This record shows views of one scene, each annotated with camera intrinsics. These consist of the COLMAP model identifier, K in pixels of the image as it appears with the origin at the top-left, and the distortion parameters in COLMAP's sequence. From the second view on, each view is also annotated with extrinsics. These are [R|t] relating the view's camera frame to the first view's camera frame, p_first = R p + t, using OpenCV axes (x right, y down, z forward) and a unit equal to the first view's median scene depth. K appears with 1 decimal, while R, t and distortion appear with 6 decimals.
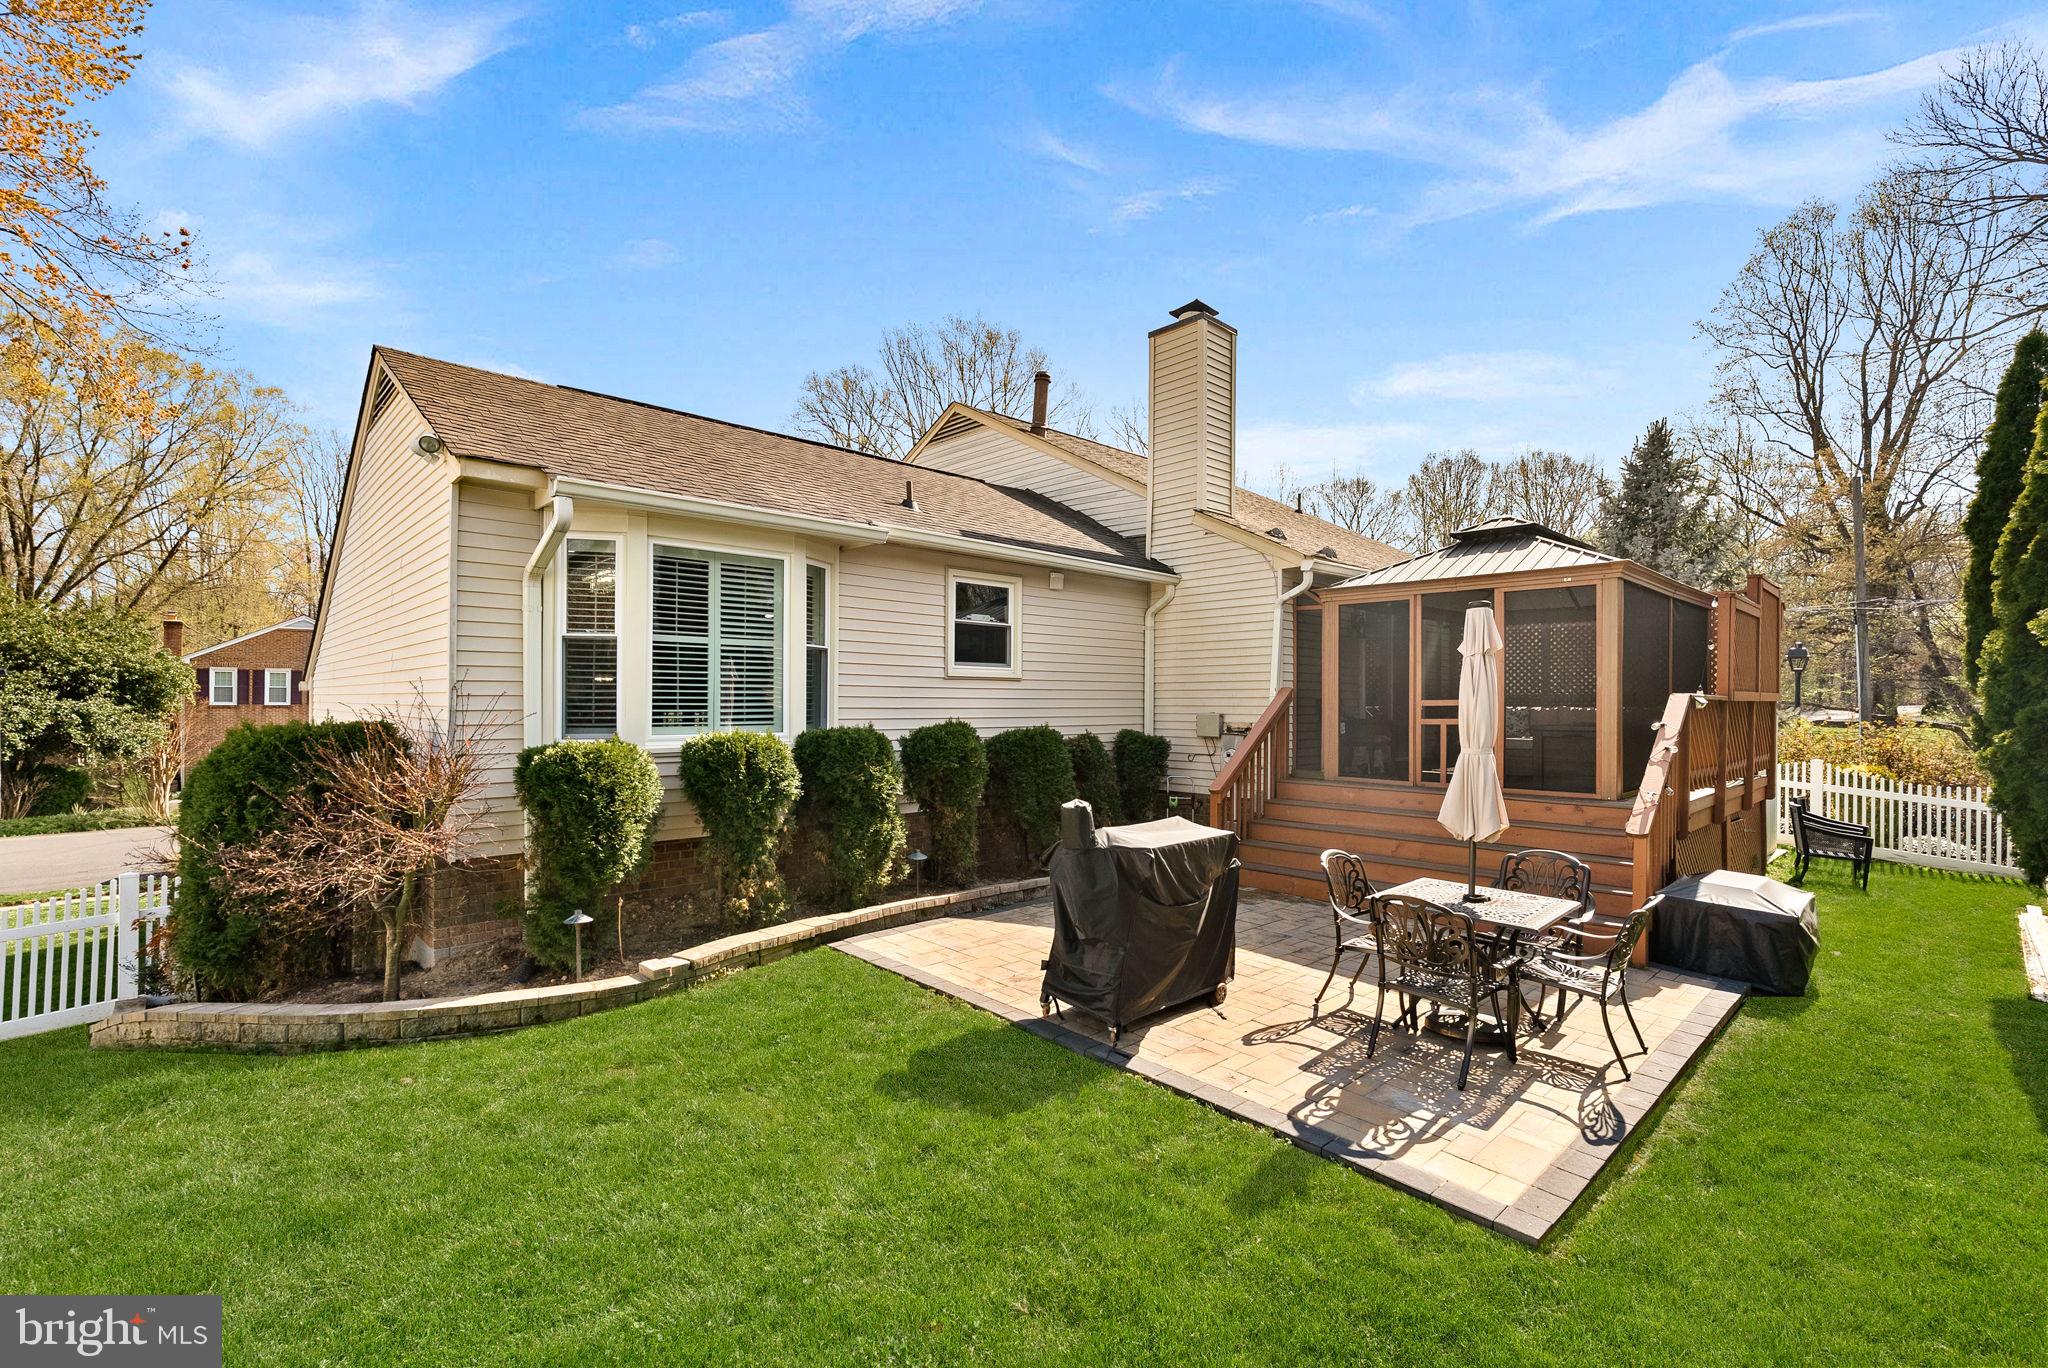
lens RADIAL K [[973.7, 0, 985.0], [0, 973.7, 698.4], [0, 0, 1]] dist [0.001676, -0.000765]
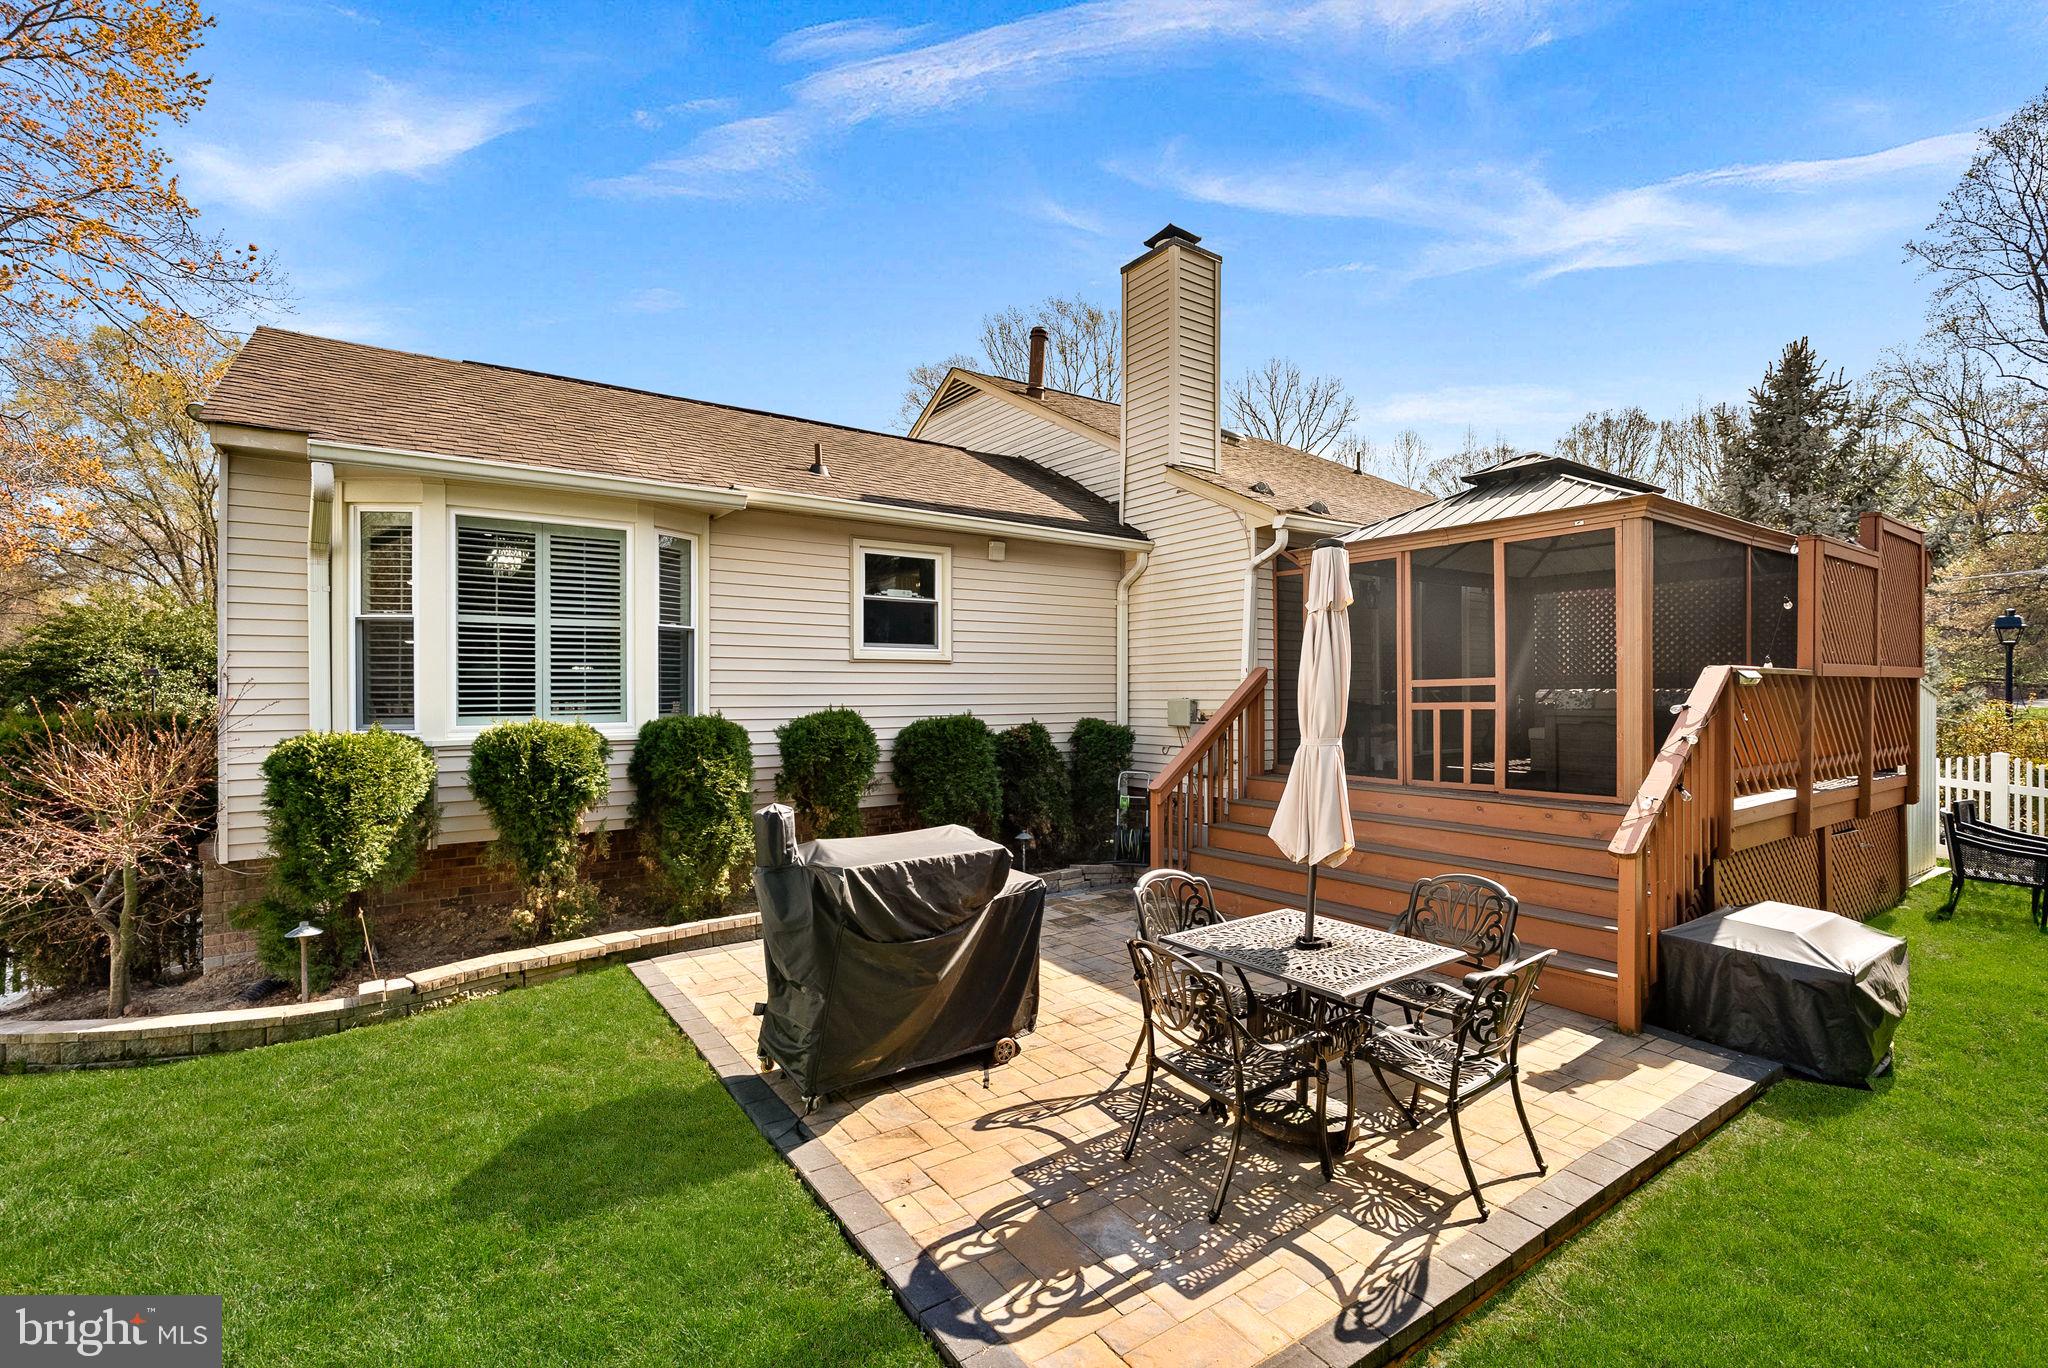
lens RADIAL K [[973.7, 0, 981.7], [0, 973.7, 688.6], [0, 0, 1]] dist [0.001676, -0.000765]
pose [[0.988922, -0.009107, -0.148154, 0.287181], [0.008800, 0.999958, -0.002733, 0.010797], [0.148173, 0.001399, 0.988960, 0.185126]]
